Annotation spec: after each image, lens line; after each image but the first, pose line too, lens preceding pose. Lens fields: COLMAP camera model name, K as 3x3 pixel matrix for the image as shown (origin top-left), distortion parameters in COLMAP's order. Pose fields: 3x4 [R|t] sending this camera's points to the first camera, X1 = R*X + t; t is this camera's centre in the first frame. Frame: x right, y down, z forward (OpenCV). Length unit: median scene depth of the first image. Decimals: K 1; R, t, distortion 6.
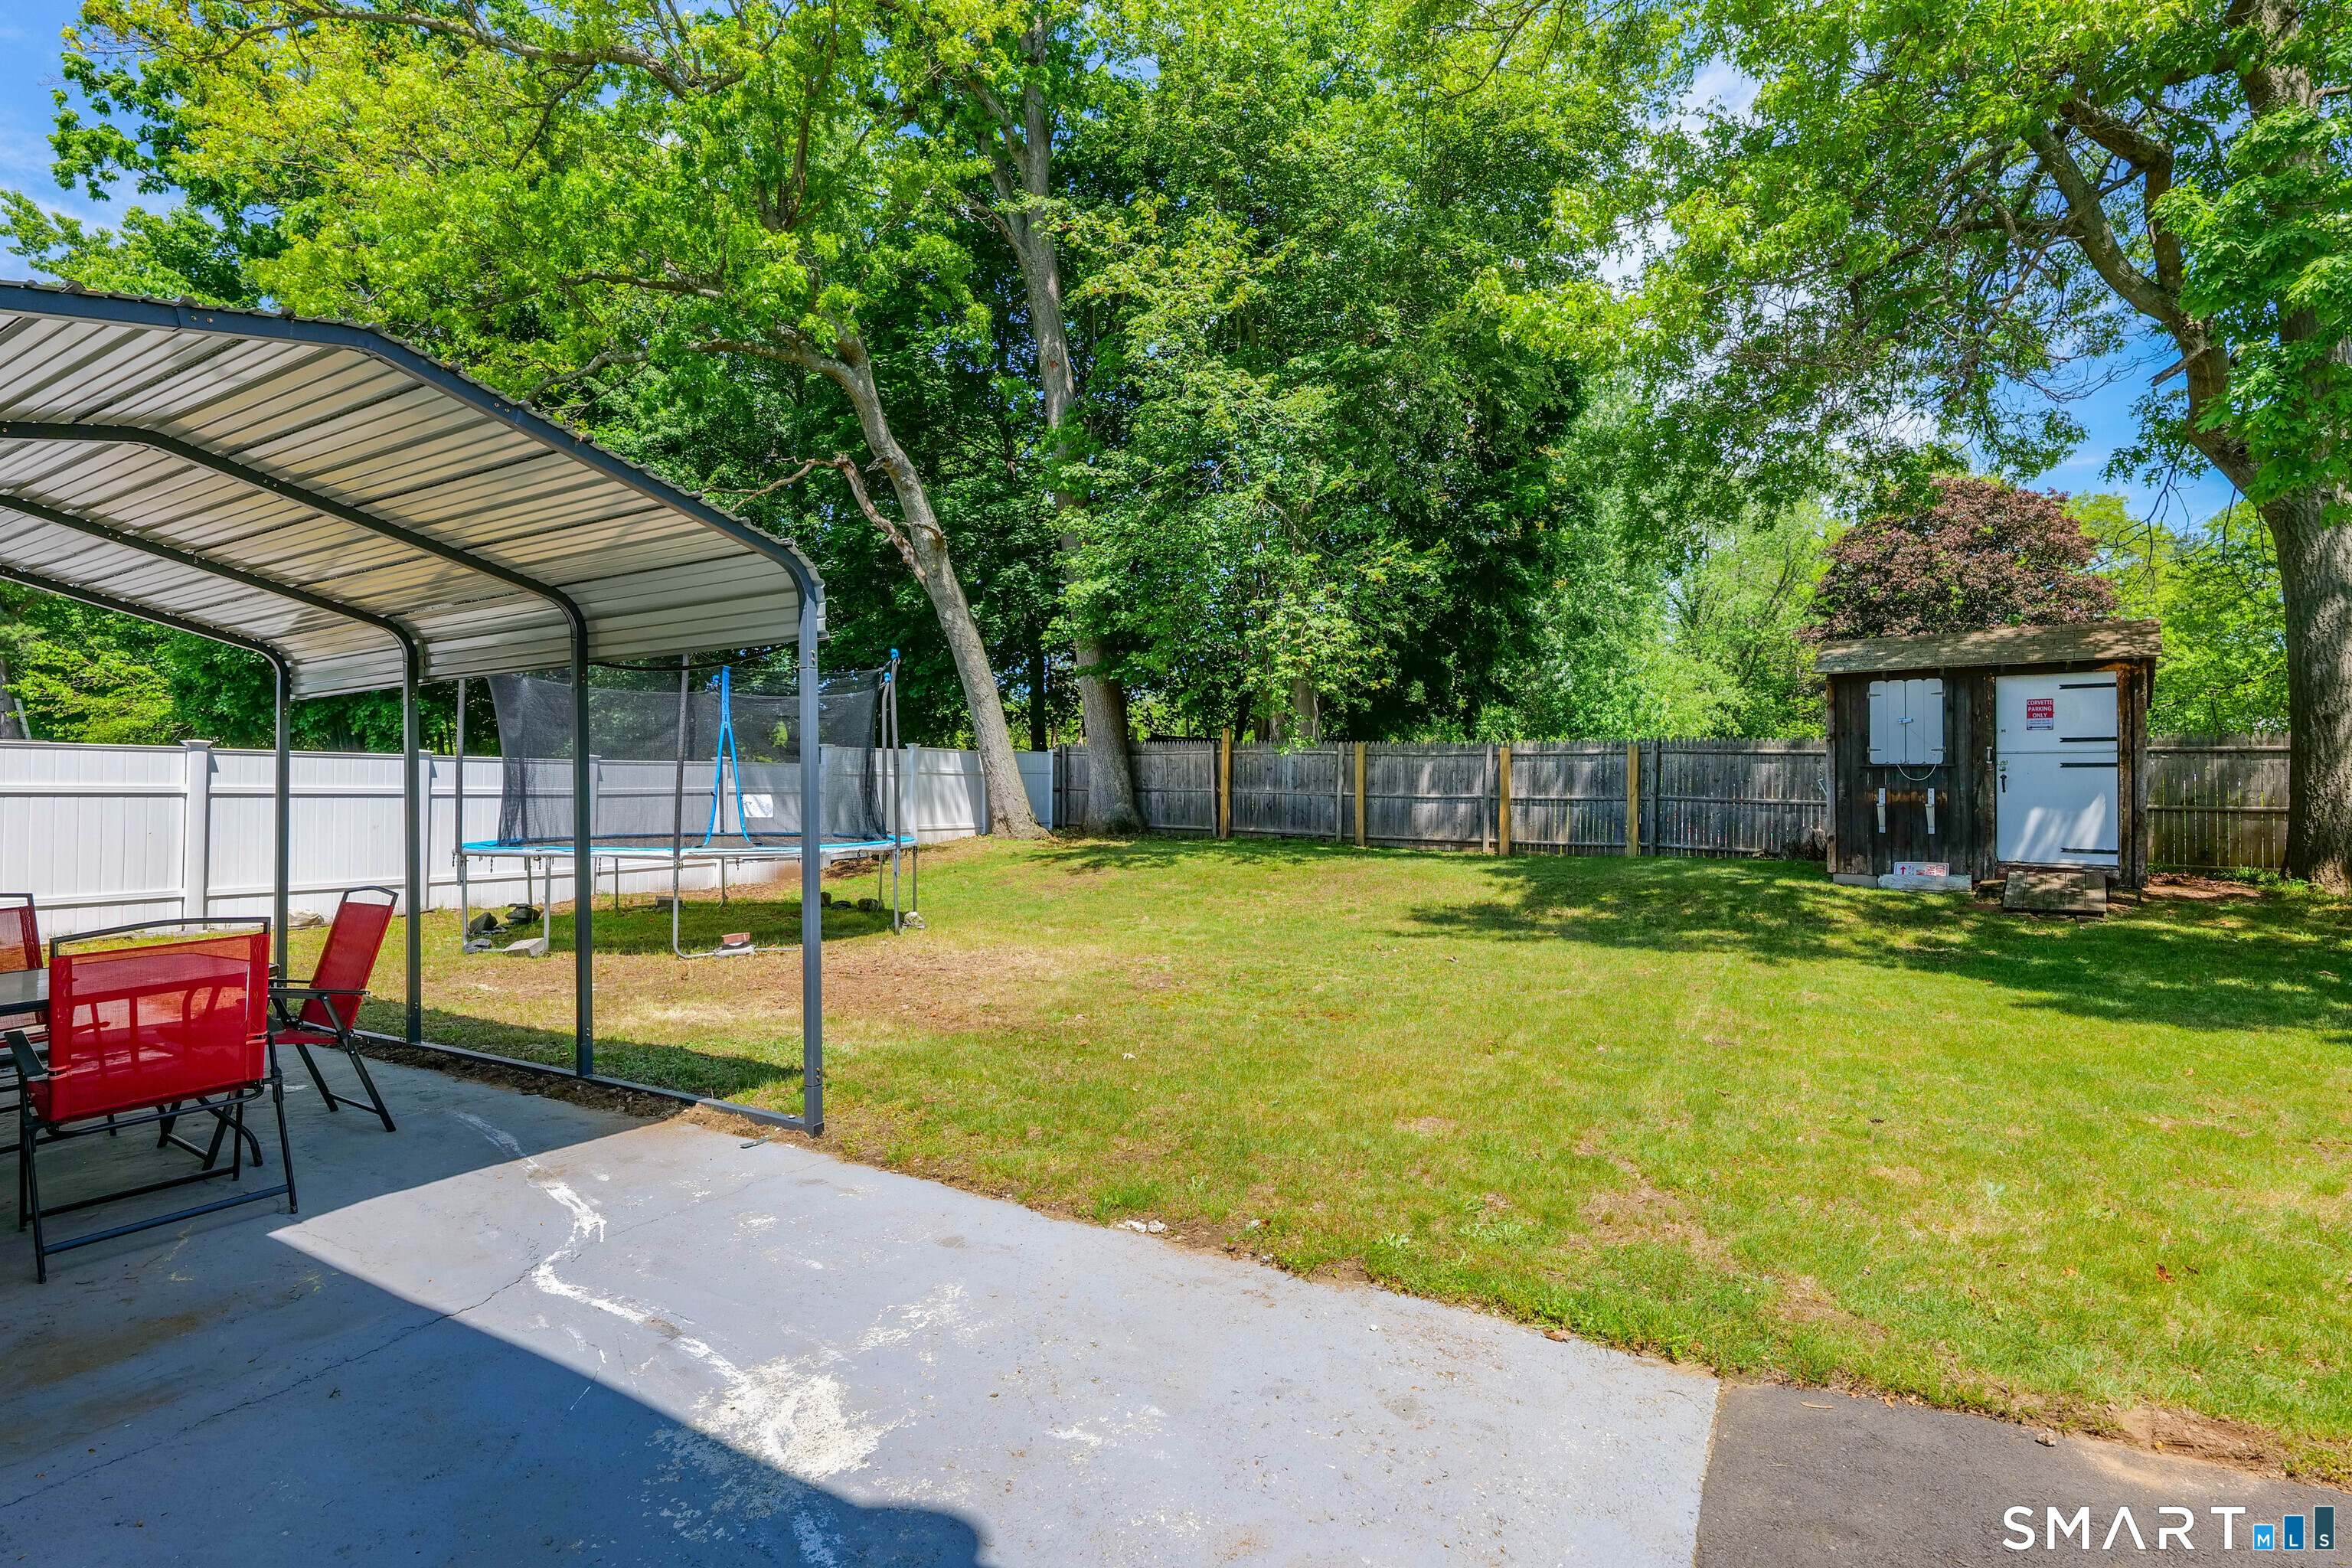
lens RADIAL K [[1112.0, 0, 1176.0], [0, 1112.0, 784.0], [0, 0, 1]] dist [0.000720, 0.000251]
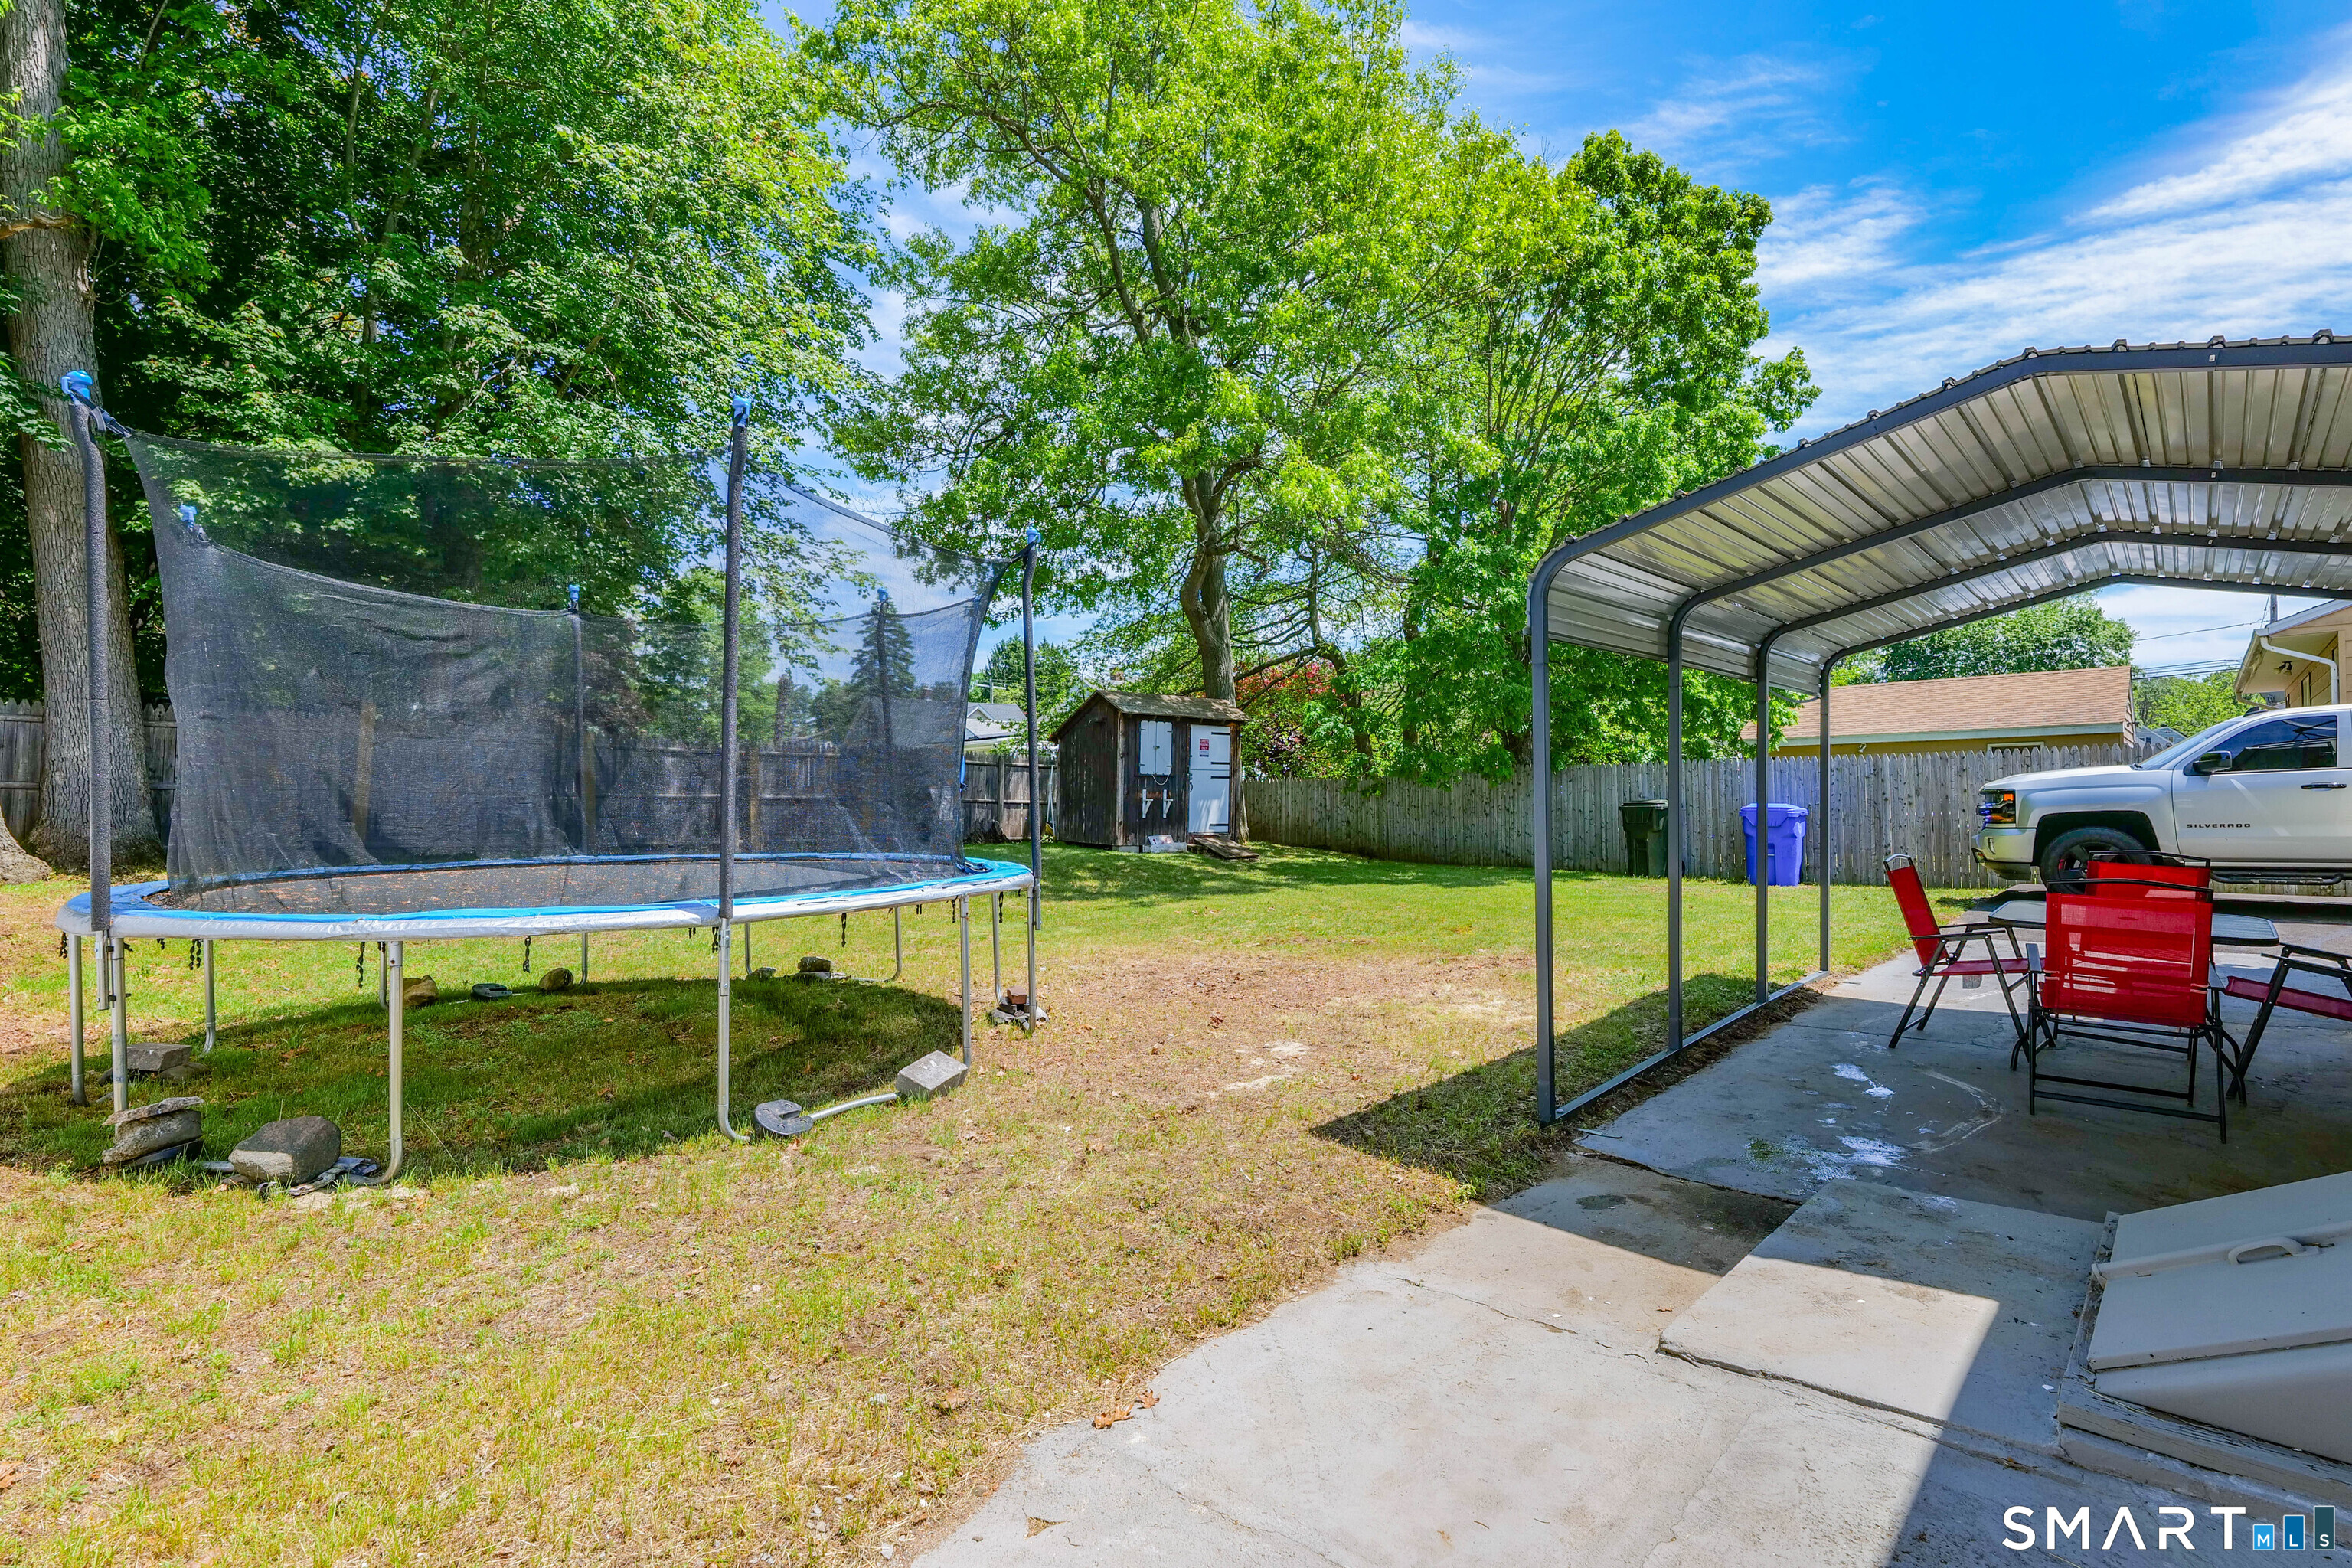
lens RADIAL K [[1112.0, 0, 1176.0], [0, 1112.0, 784.0], [0, 0, 1]] dist [0.000720, 0.000251]
pose [[0.221089, 0.008278, 0.975218, -0.932947], [-0.011687, 0.999915, -0.005838, 0.004856], [-0.975184, -0.010106, 0.221167, 0.640506]]
